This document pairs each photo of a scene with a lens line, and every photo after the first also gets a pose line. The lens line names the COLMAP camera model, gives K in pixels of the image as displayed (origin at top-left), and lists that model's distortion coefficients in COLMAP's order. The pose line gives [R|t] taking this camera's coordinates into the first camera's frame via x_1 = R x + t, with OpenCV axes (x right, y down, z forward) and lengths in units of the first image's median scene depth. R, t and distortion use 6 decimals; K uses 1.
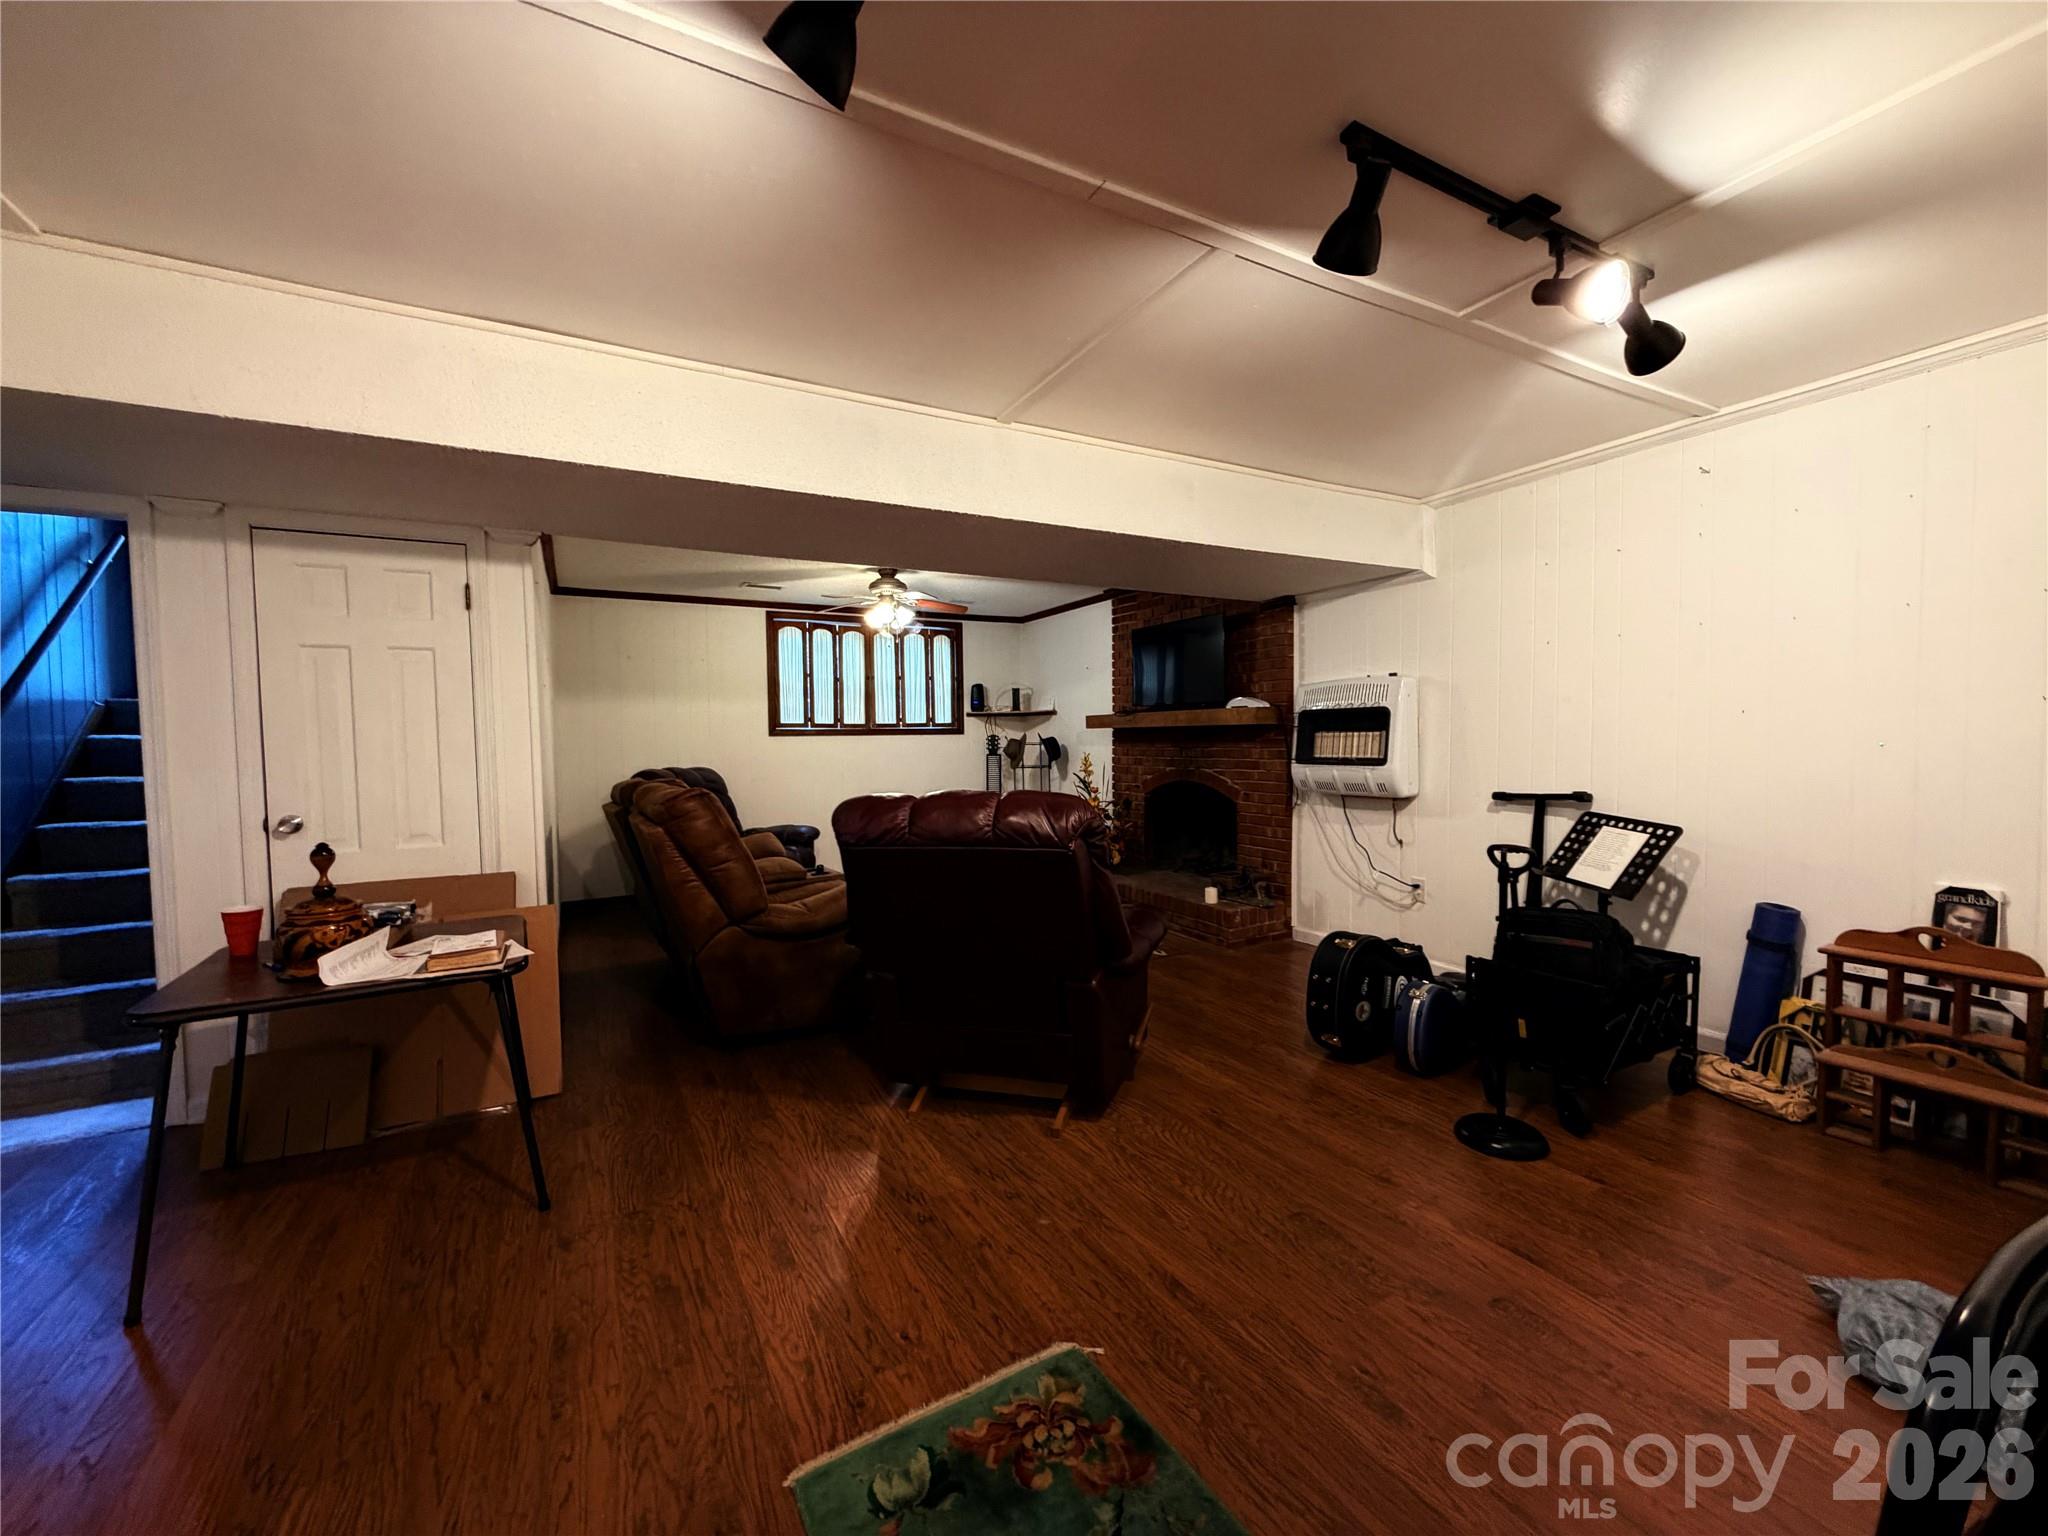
lens RADIAL K [[816.5, 0, 1021.3], [0, 816.5, 769.7], [0, 0, 1]] dist [0.000344, 0.000348]
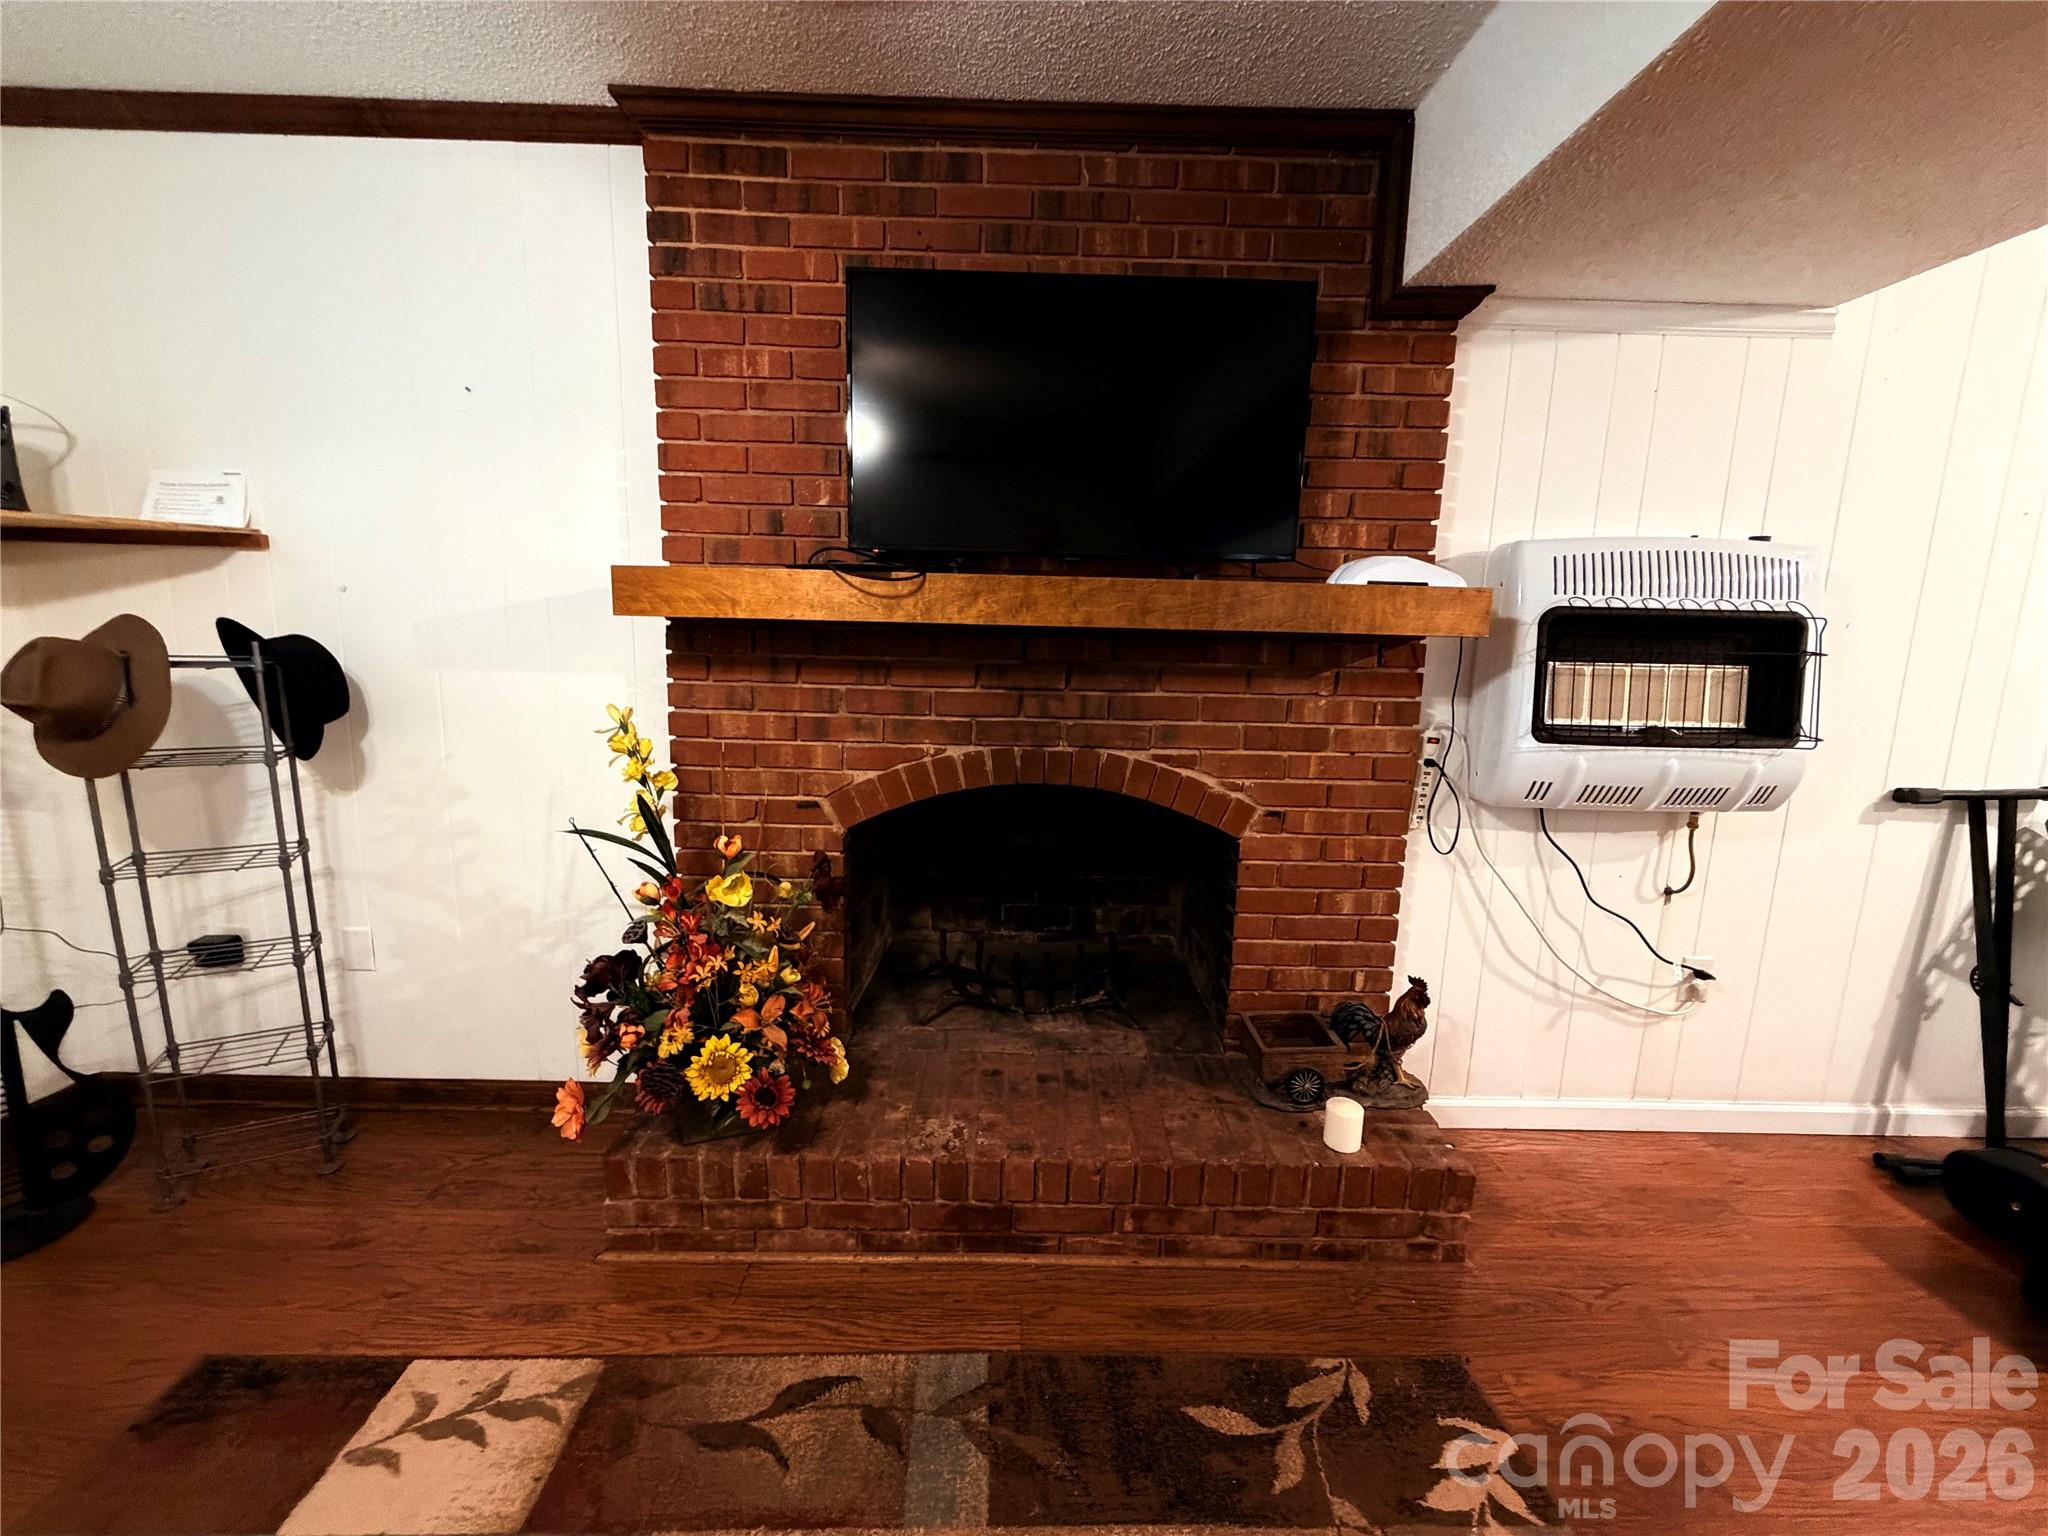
lens RADIAL K [[816.5, 0, 1021.3], [0, 816.5, 769.7], [0, 0, 1]] dist [0.000344, 0.000348]
pose [[0.472958, -0.122385, 0.872544, -0.098773], [0.004984, 0.990662, 0.136251, -0.037591], [-0.881071, -0.060092, 0.469152, 0.785904]]
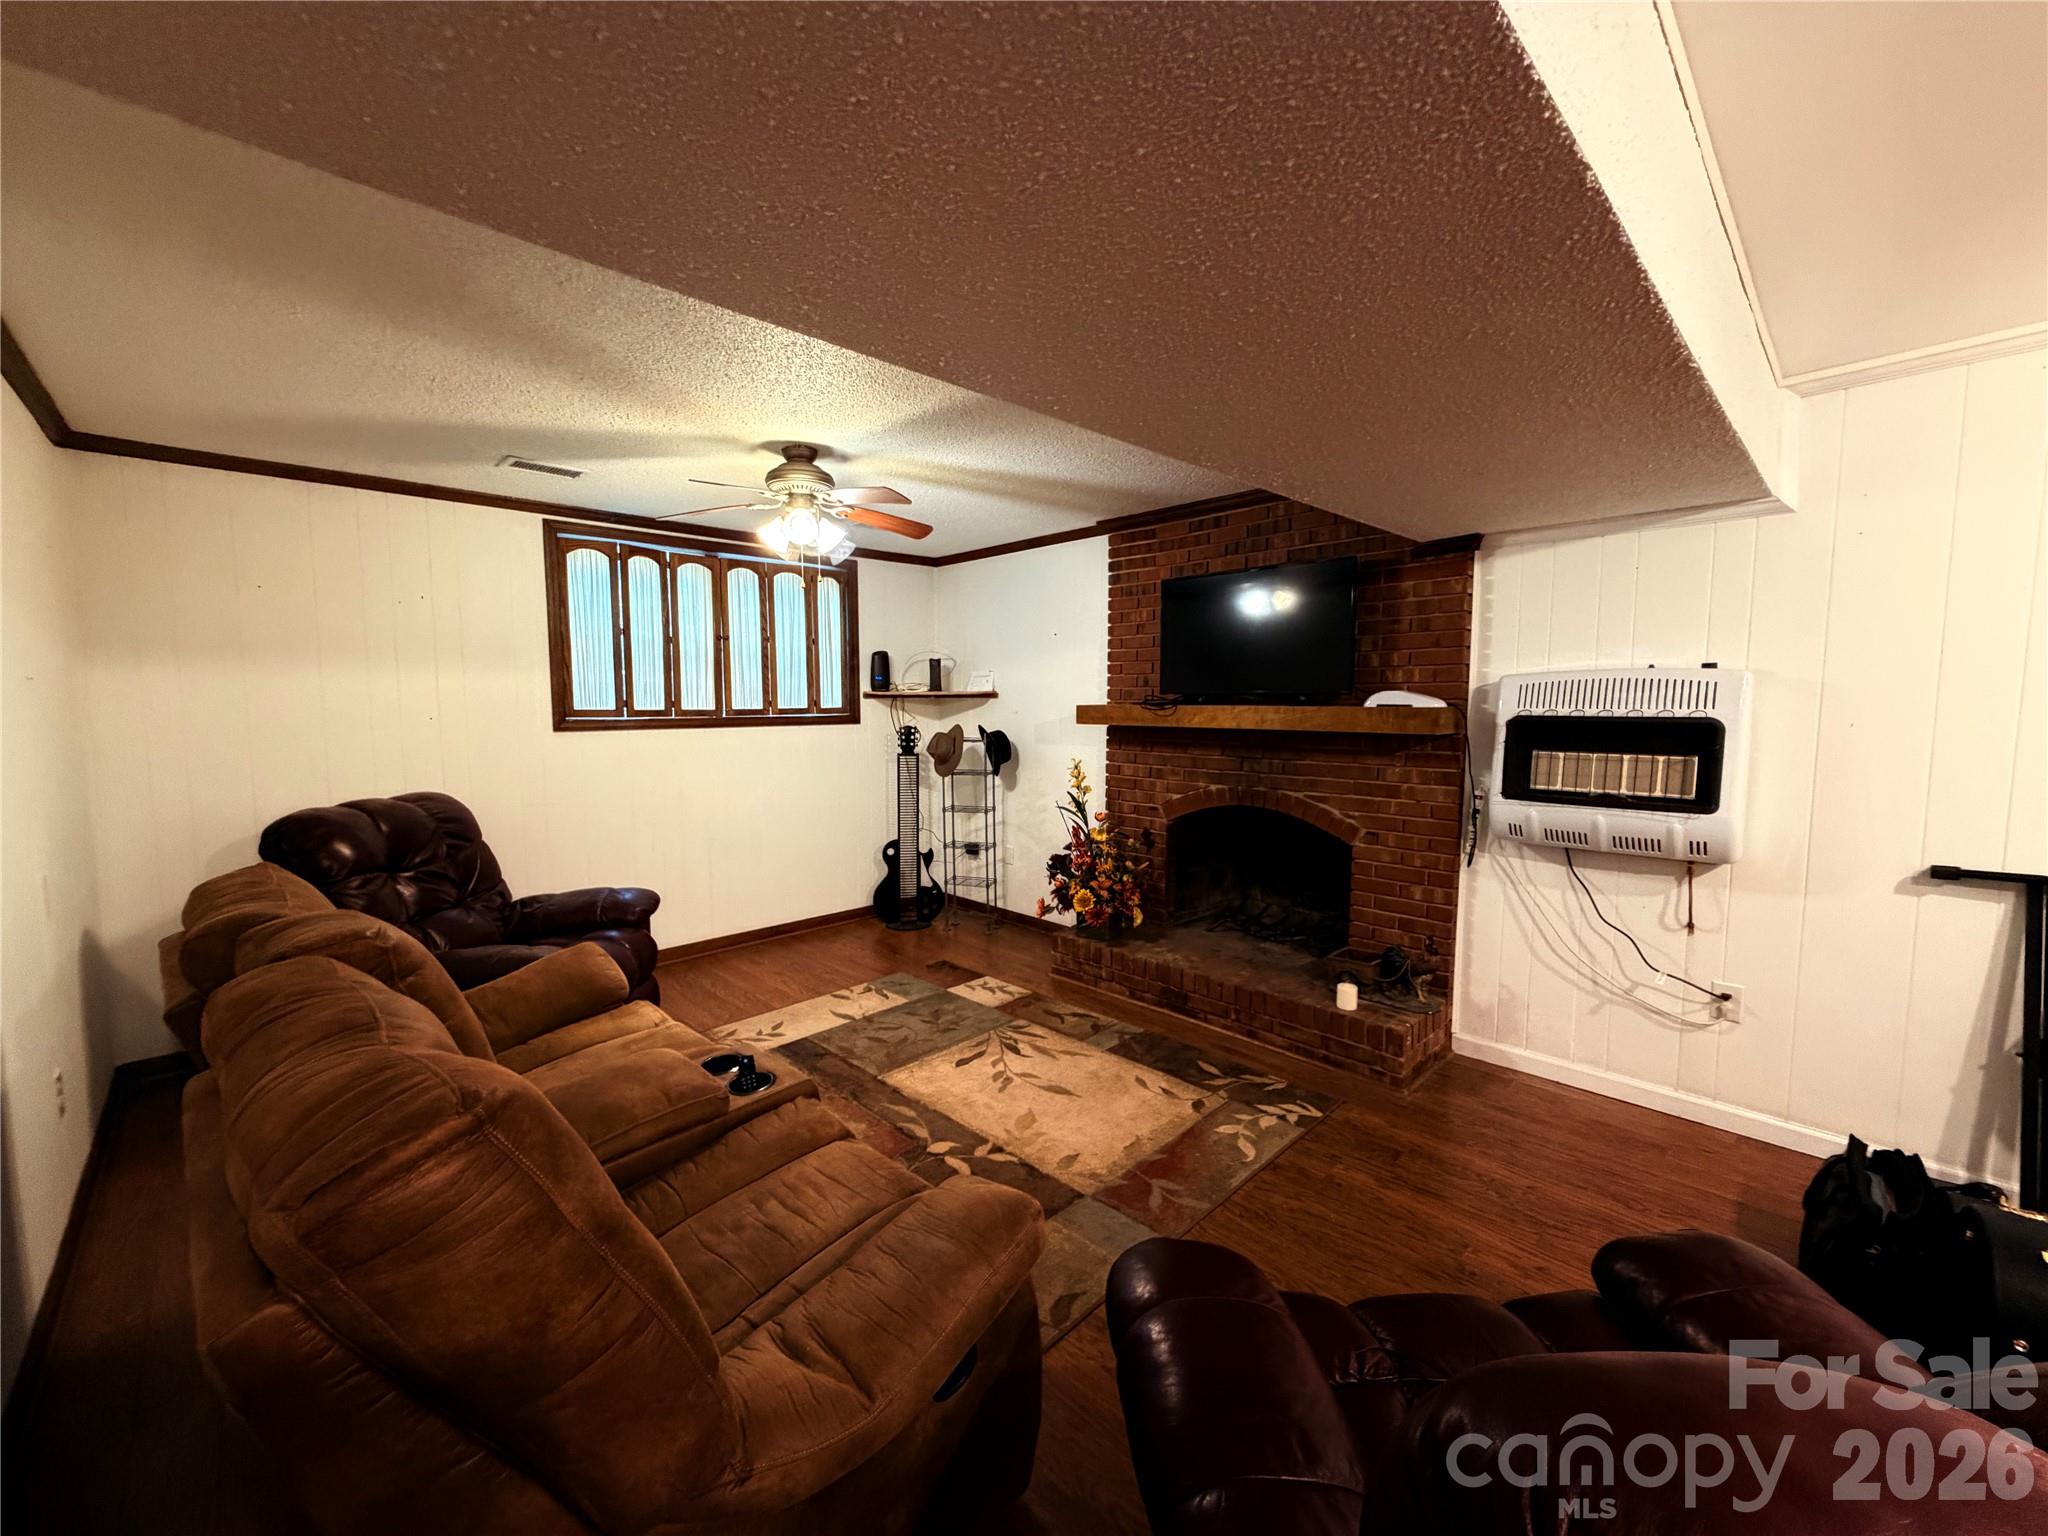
lens RADIAL K [[816.5, 0, 1021.3], [0, 816.5, 769.7], [0, 0, 1]] dist [0.000344, 0.000348]
pose [[0.965121, -0.011615, 0.261548, -0.149641], [-0.000248, 0.998974, 0.045281, -0.044700], [-0.261805, -0.043766, 0.964128, 0.366629]]
